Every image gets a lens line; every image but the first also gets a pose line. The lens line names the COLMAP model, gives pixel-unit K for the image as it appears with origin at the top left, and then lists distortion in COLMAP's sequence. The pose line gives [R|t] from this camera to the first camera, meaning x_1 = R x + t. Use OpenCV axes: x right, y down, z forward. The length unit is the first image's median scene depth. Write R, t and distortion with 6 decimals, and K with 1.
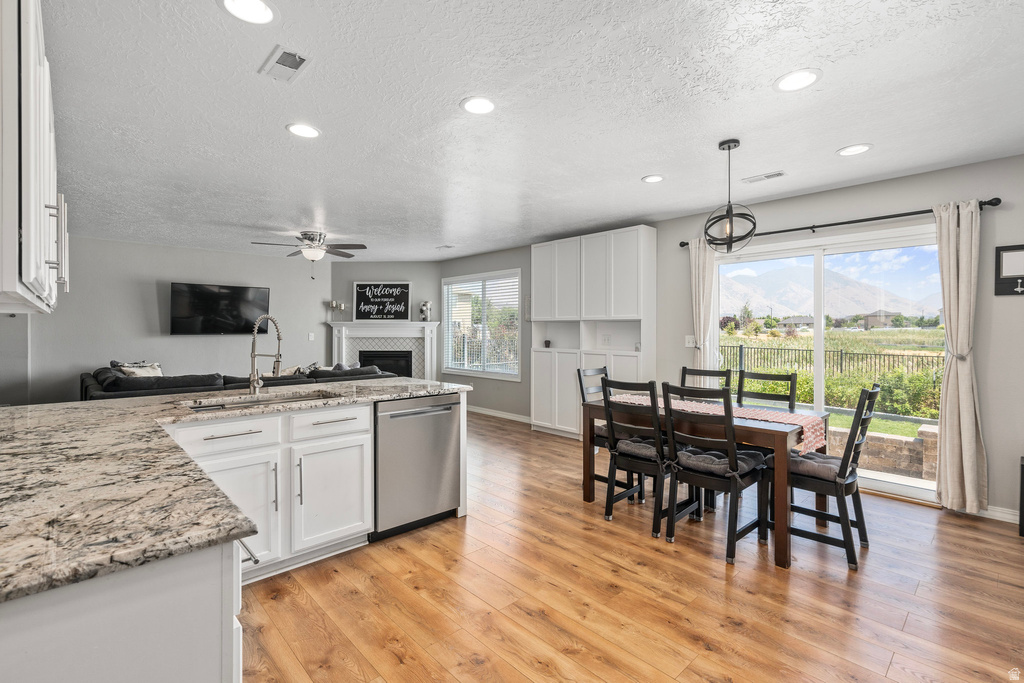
lens RADIAL K [[466.3, 0, 515.7], [0, 466.3, 330.5], [0, 0, 1]] dist [-0.005199, 0.001764]
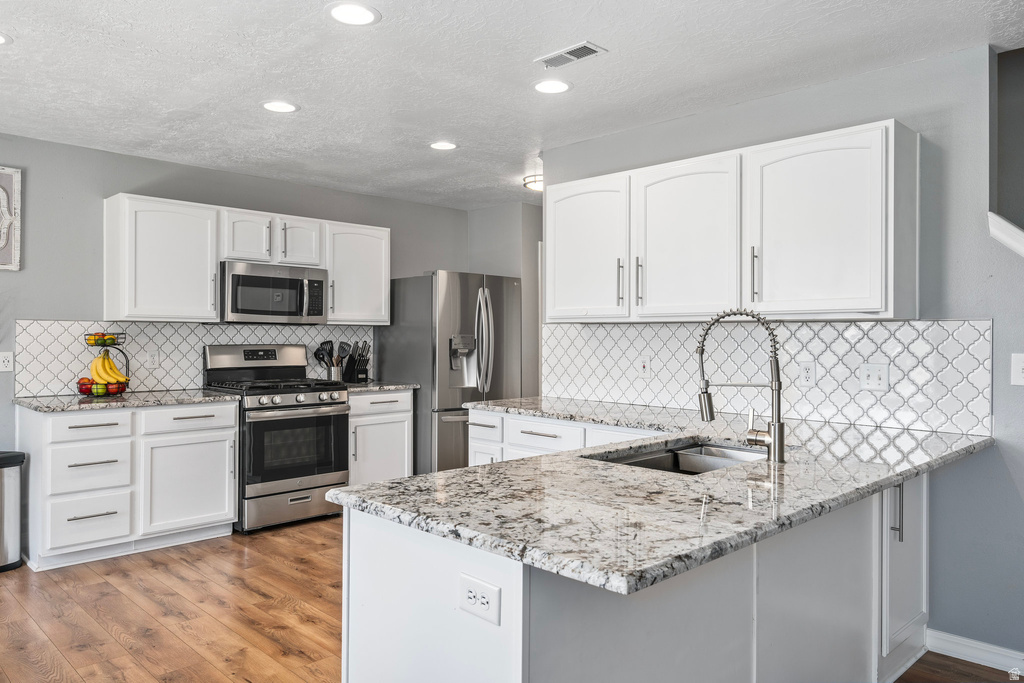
lens RADIAL K [[724.6, 0, 512.2], [0, 724.6, 336.6], [0, 0, 1]] dist [0.003994, -0.000887]
pose [[-0.999796, -0.007171, -0.018871, -0.090979], [-0.007203, 0.999973, 0.001664, 0.000261], [0.018858, 0.001799, -0.999821, 0.634833]]
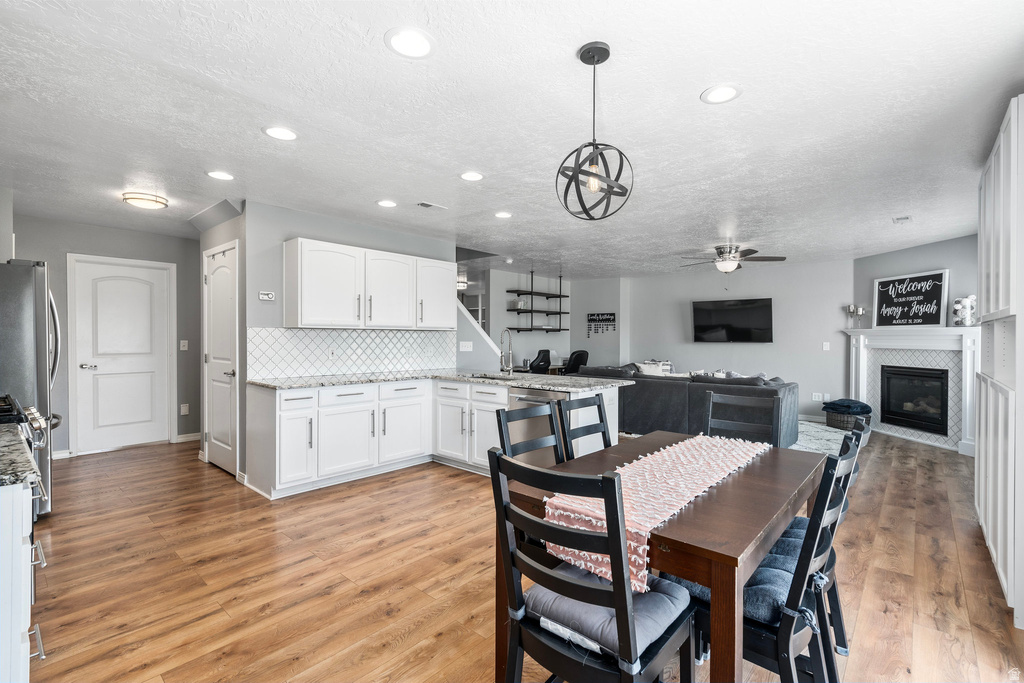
lens RADIAL K [[466.3, 0, 512.8], [0, 466.3, 339.8], [0, 0, 1]] dist [-0.005199, 0.001764]
pose [[0.090657, 0.005993, -0.995864, 0.399773], [-0.006685, 0.999963, 0.005409, -0.000036], [0.995860, 0.006167, 0.090694, 0.303341]]
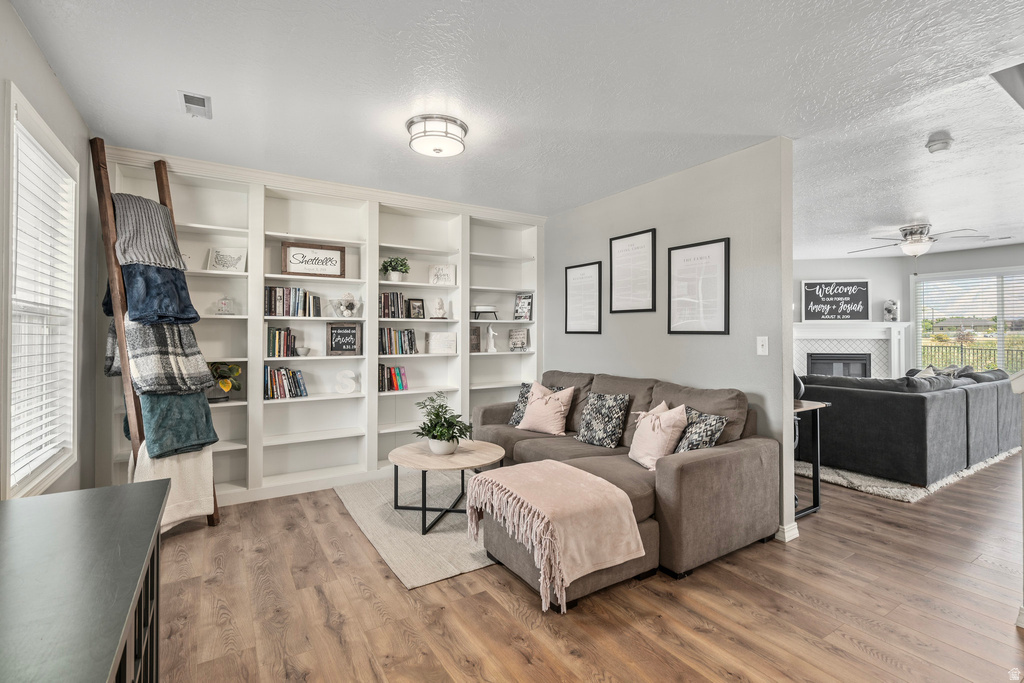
lens RADIAL K [[466.3, 0, 518.6], [0, 466.3, 327.8], [0, 0, 1]] dist [-0.005199, 0.001764]
pose [[0.980327, -0.000936, -0.197378, -0.729869], [-0.001660, 0.999914, -0.012986, 0.005520], [0.197373, 0.013058, 0.980241, -0.045681]]
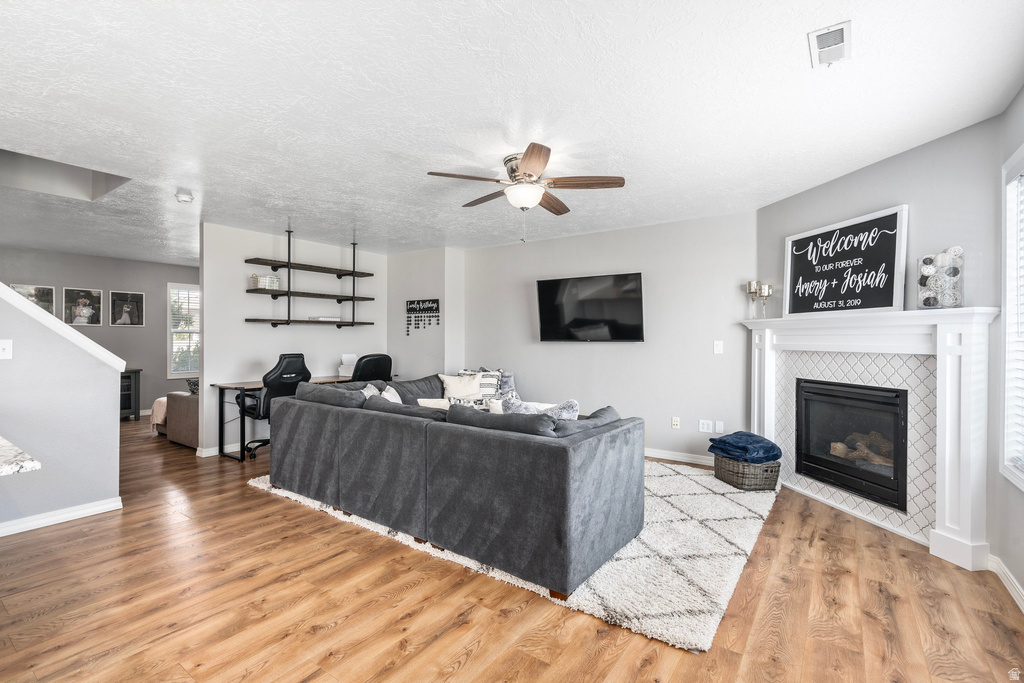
lens RADIAL K [[466.3, 0, 512.6], [0, 466.3, 339.4], [0, 0, 1]] dist [-0.005199, 0.001764]
pose [[0.193180, 0.002841, -0.981159, 0.079223], [-0.006023, 0.999980, 0.001710, 0.004149], [0.981145, 0.005580, 0.193193, 0.623524]]
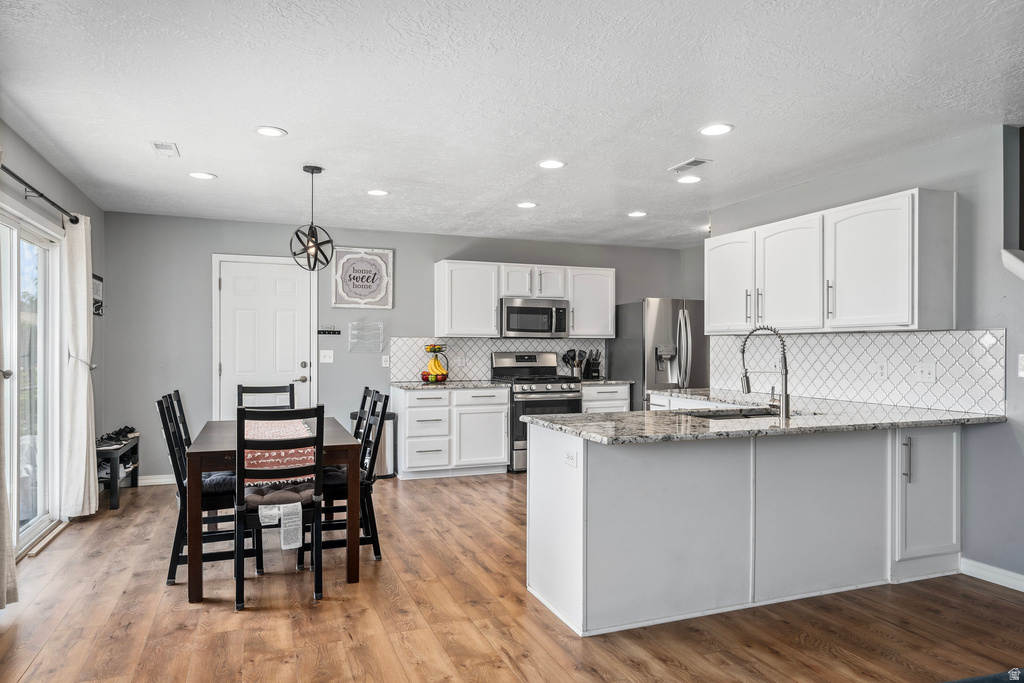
lens RADIAL K [[658.6, 0, 507.2], [0, 658.6, 352.9], [0, 0, 1]] dist [0.008615, -0.001678]
pose [[-0.922971, -0.005637, 0.384829, -0.197833], [-0.002056, 0.999951, 0.009718, 0.002969], [-0.384865, 0.008178, -0.922937, 0.814031]]
